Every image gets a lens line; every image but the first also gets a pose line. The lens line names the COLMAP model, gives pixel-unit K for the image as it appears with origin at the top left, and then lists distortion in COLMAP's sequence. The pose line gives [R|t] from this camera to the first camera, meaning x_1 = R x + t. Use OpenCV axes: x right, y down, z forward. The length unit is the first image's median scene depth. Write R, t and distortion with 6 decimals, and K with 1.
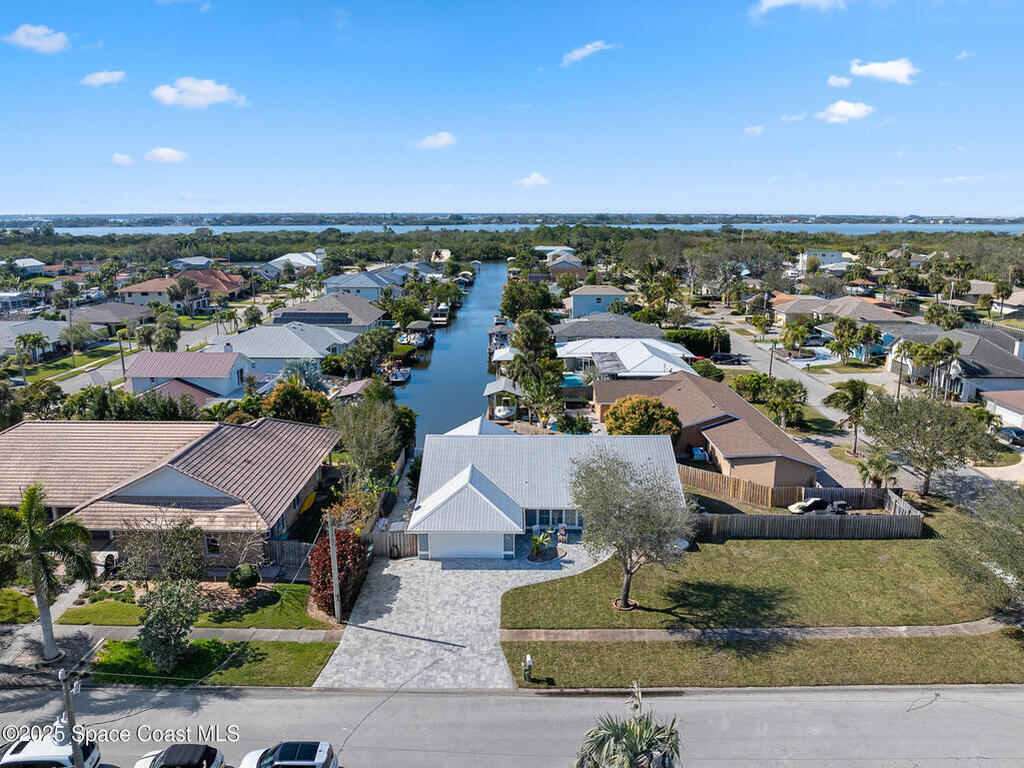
lens RADIAL K [[714.9, 0, 510.4], [0, 714.9, 382.3], [0, 0, 1]] dist [-0.045297, 0.016963]
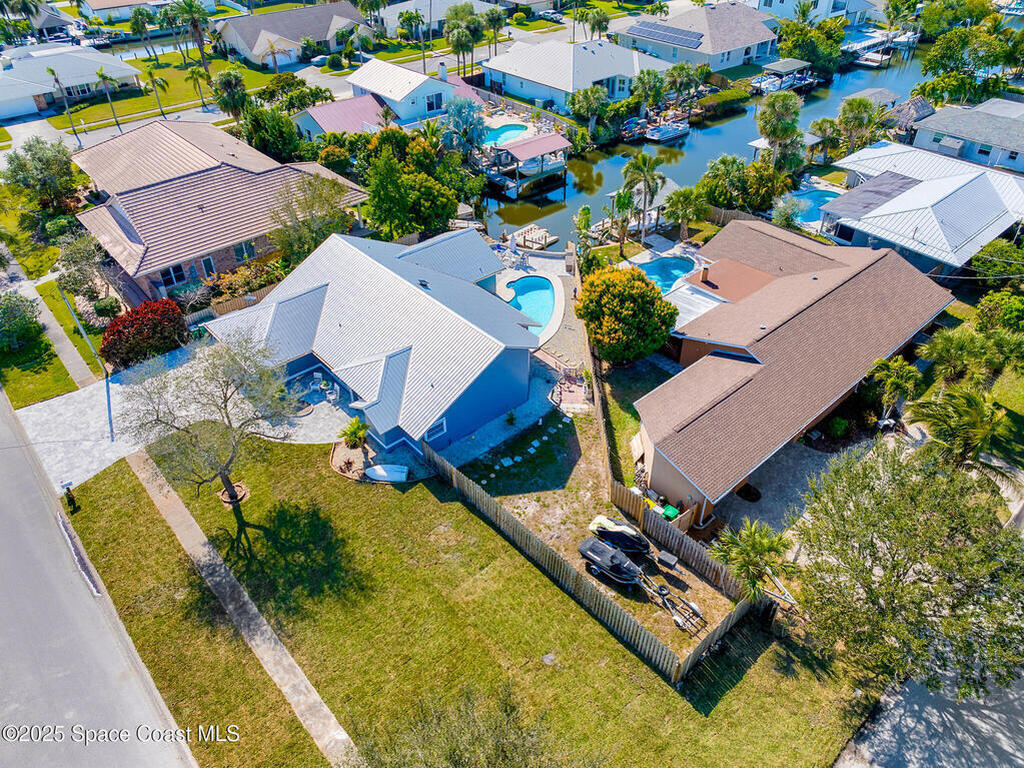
lens RADIAL K [[714.9, 0, 520.7], [0, 714.9, 380.4], [0, 0, 1]] dist [-0.045297, 0.016963]
pose [[0.673391, 0.452598, -0.584551, 0.733068], [-0.169692, 0.864212, 0.473648, -0.262106], [0.719548, -0.219757, 0.658755, 0.569104]]
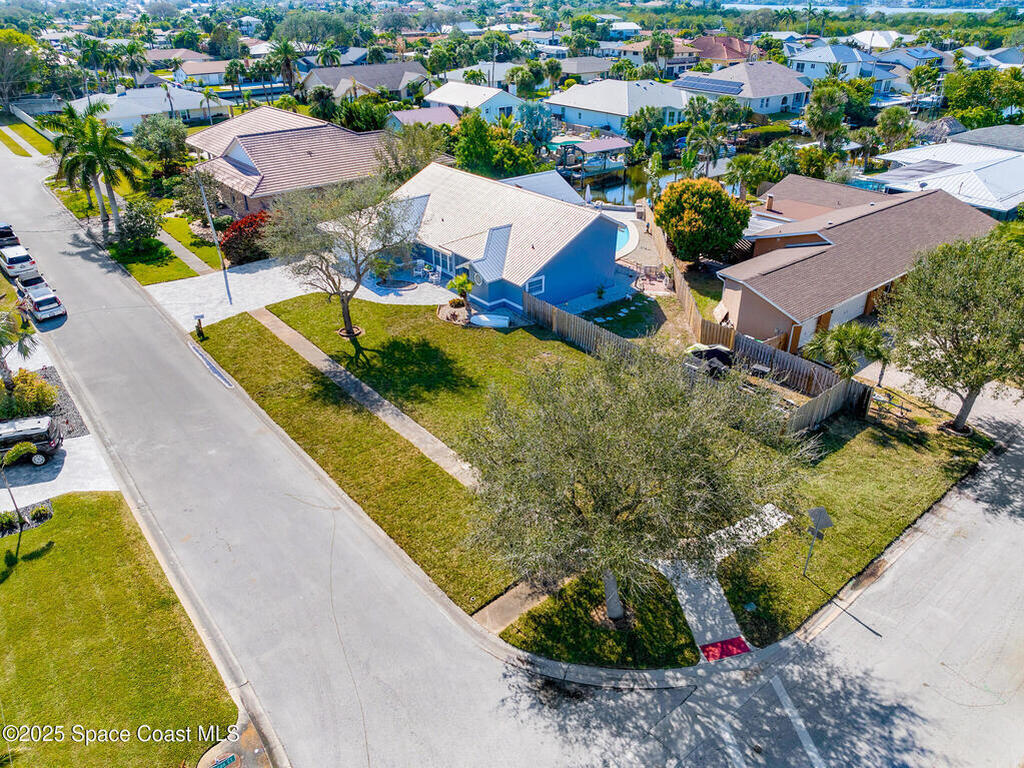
lens RADIAL K [[714.9, 0, 522.3], [0, 714.9, 381.6], [0, 0, 1]] dist [-0.045297, 0.016963]
pose [[0.643471, 0.372323, -0.668821, 0.841467], [-0.180367, 0.922884, 0.340226, -0.007407], [0.743918, -0.098292, 0.661003, 0.417165]]
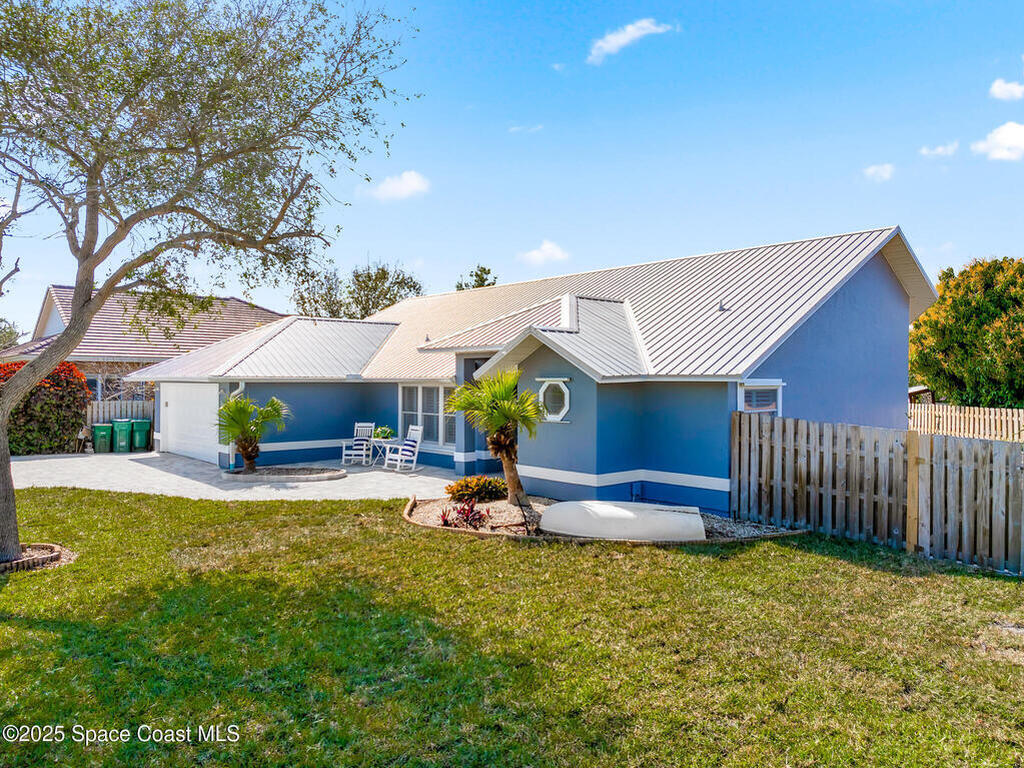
lens RADIAL K [[714.9, 0, 509.6], [0, 714.9, 383.8], [0, 0, 1]] dist [-0.045297, 0.016963]
pose [[0.672882, -0.002947, -0.739744, 0.353961], [-0.171679, 0.972067, -0.160035, 0.221360], [0.719553, 0.234683, 0.653581, 0.787248]]
